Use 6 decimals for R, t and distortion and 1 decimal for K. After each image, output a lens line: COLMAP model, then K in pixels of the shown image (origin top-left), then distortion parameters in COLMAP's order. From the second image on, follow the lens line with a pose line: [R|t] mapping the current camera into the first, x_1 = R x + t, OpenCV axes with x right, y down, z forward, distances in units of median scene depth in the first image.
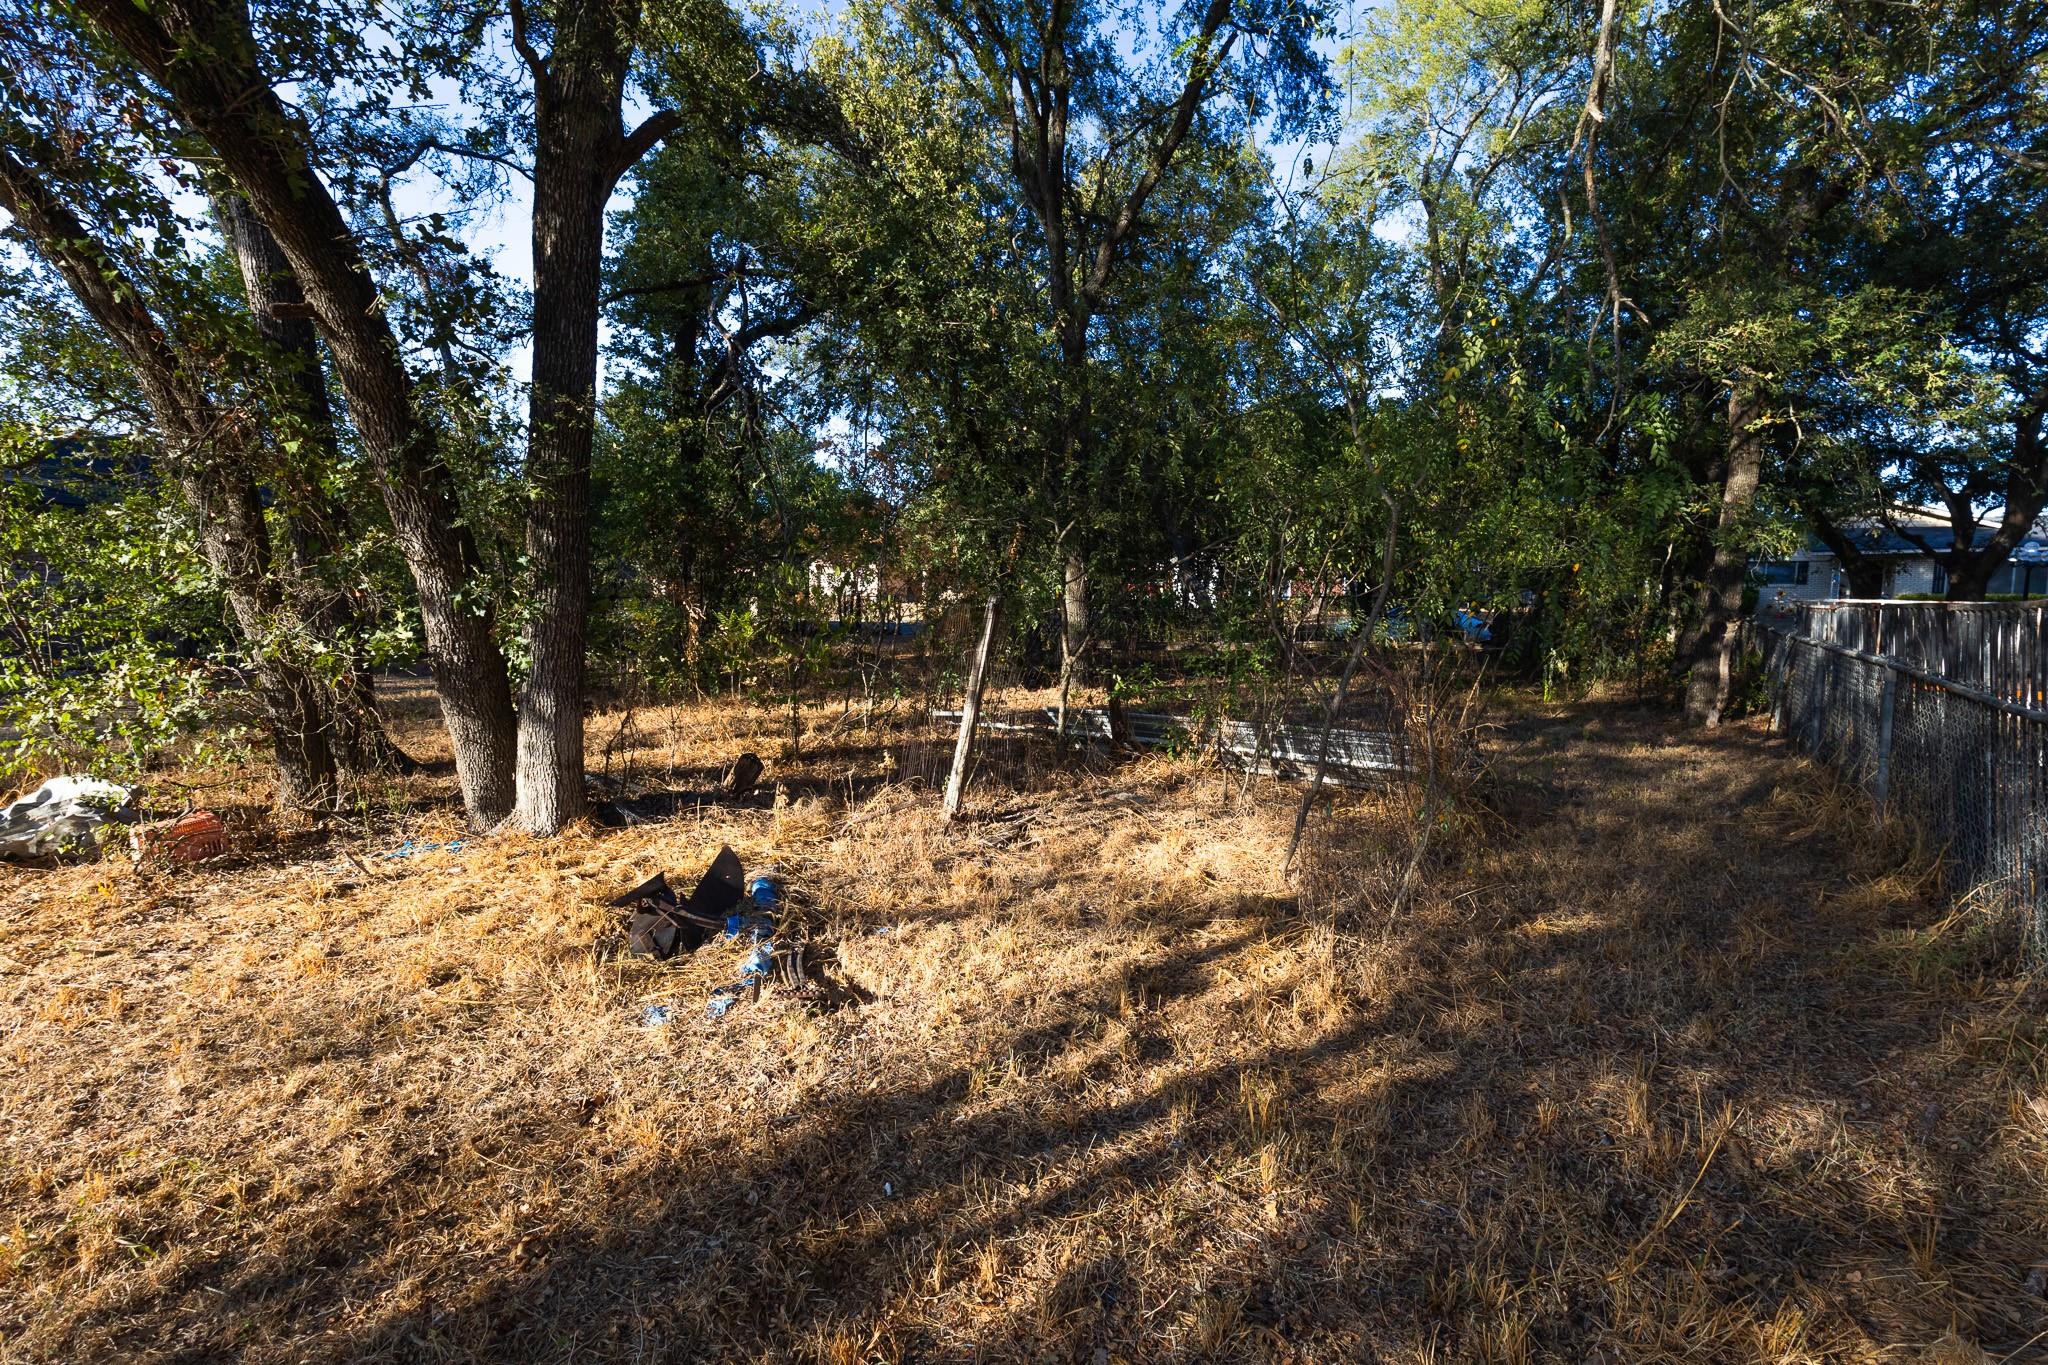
lens RADIAL K [[958.8, 0, 1018.6], [0, 958.8, 681.6], [0, 0, 1]] dist [0.028329, -0.000808]
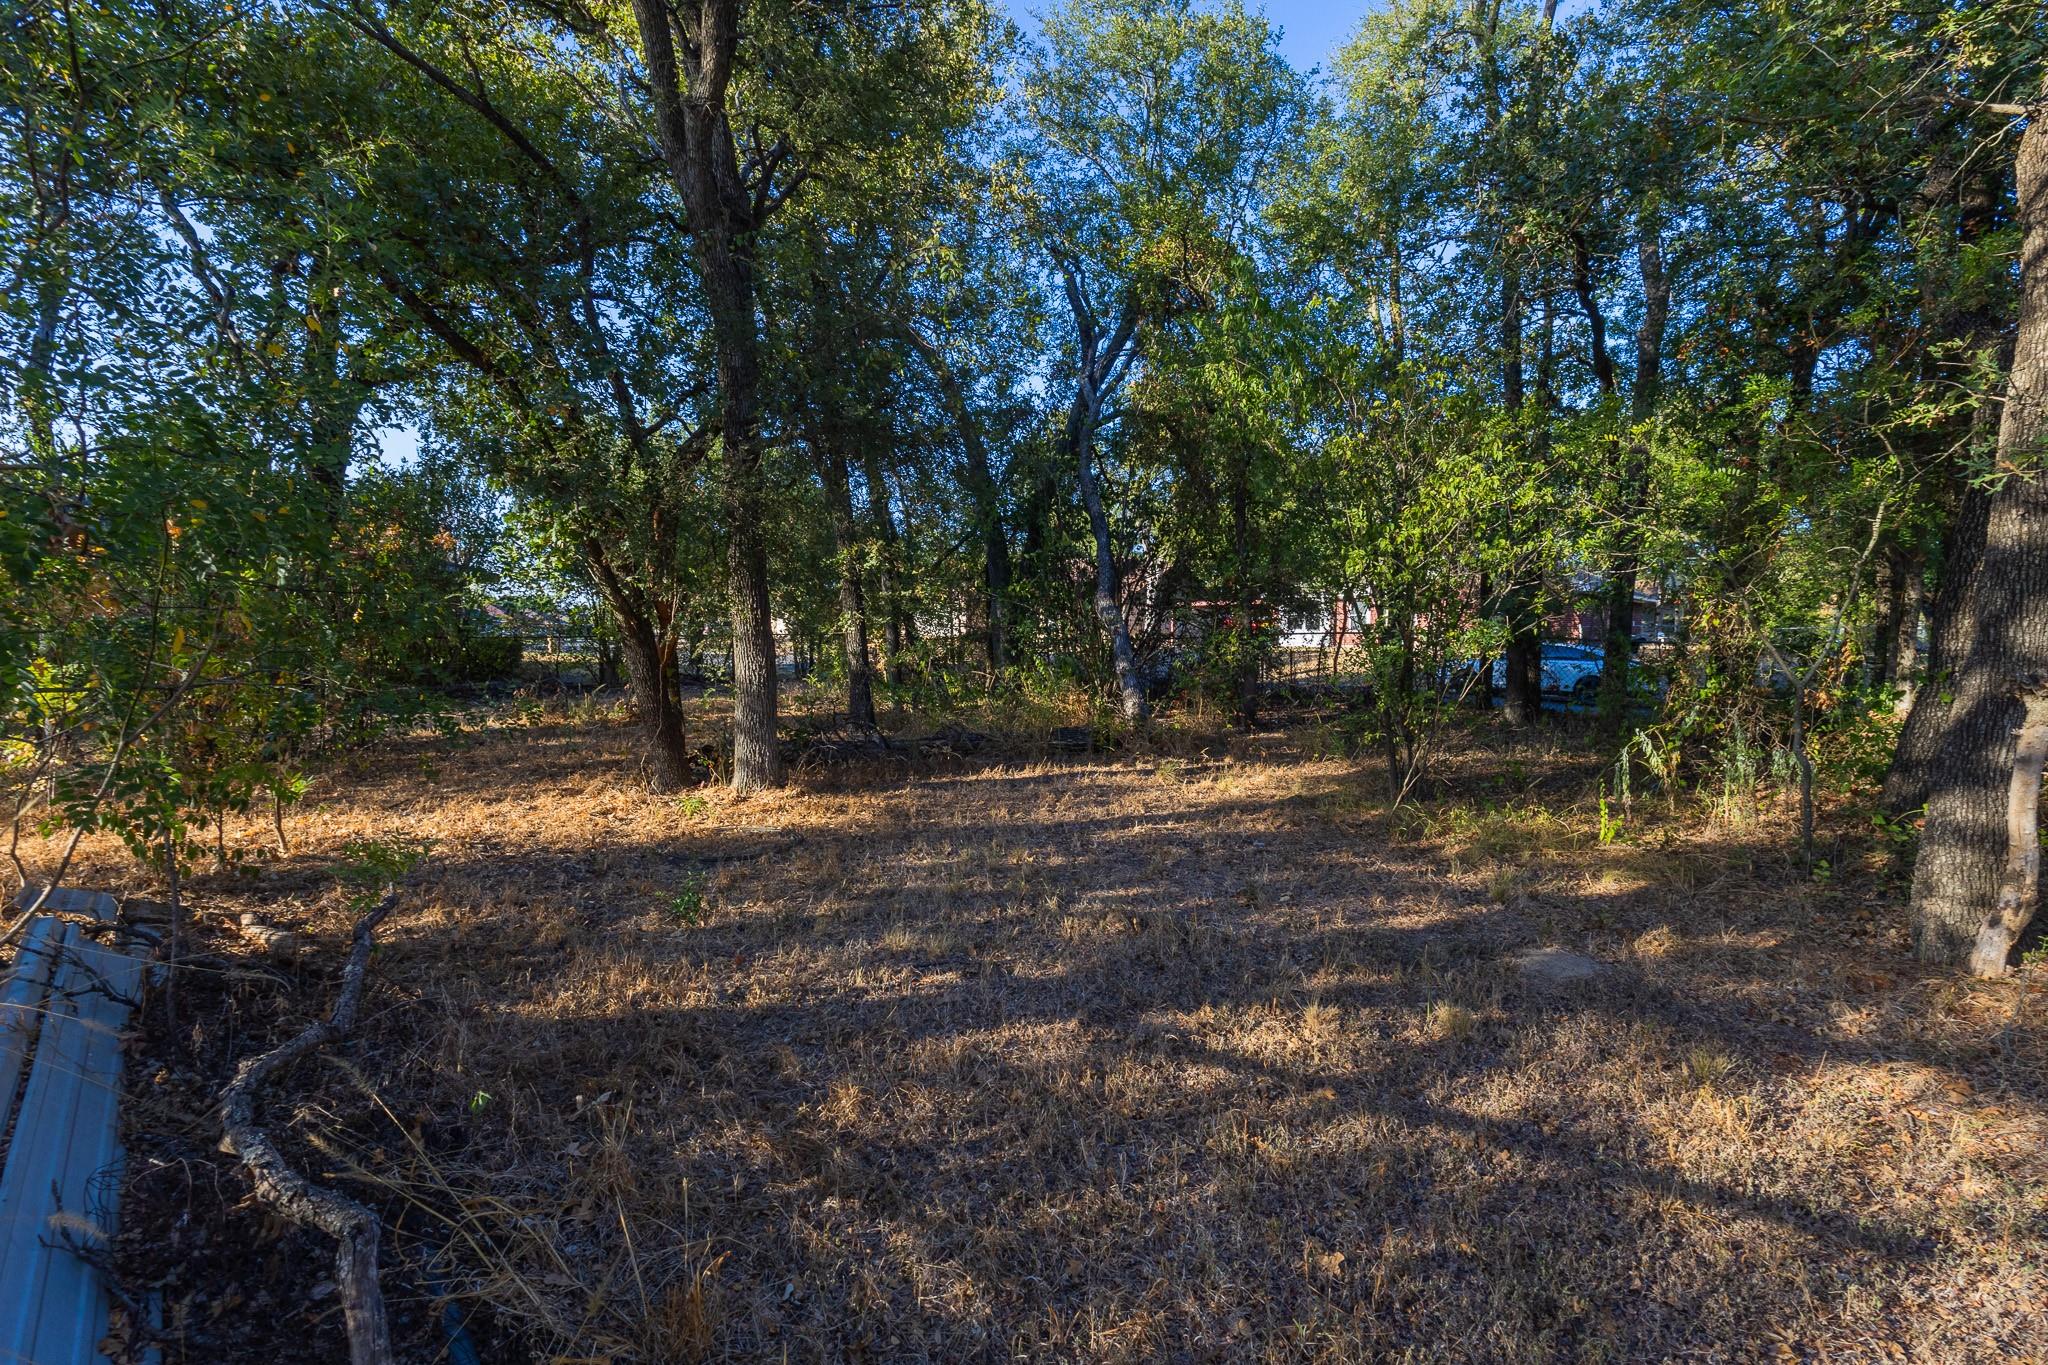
lens RADIAL K [[958.8, 0, 1018.6], [0, 958.8, 681.6], [0, 0, 1]] dist [0.028329, -0.000808]
pose [[0.984724, 0.001625, -0.174117, 0.390580], [-0.007868, 0.999350, -0.035169, -0.047353], [0.173947, 0.036002, 0.984097, 0.529825]]
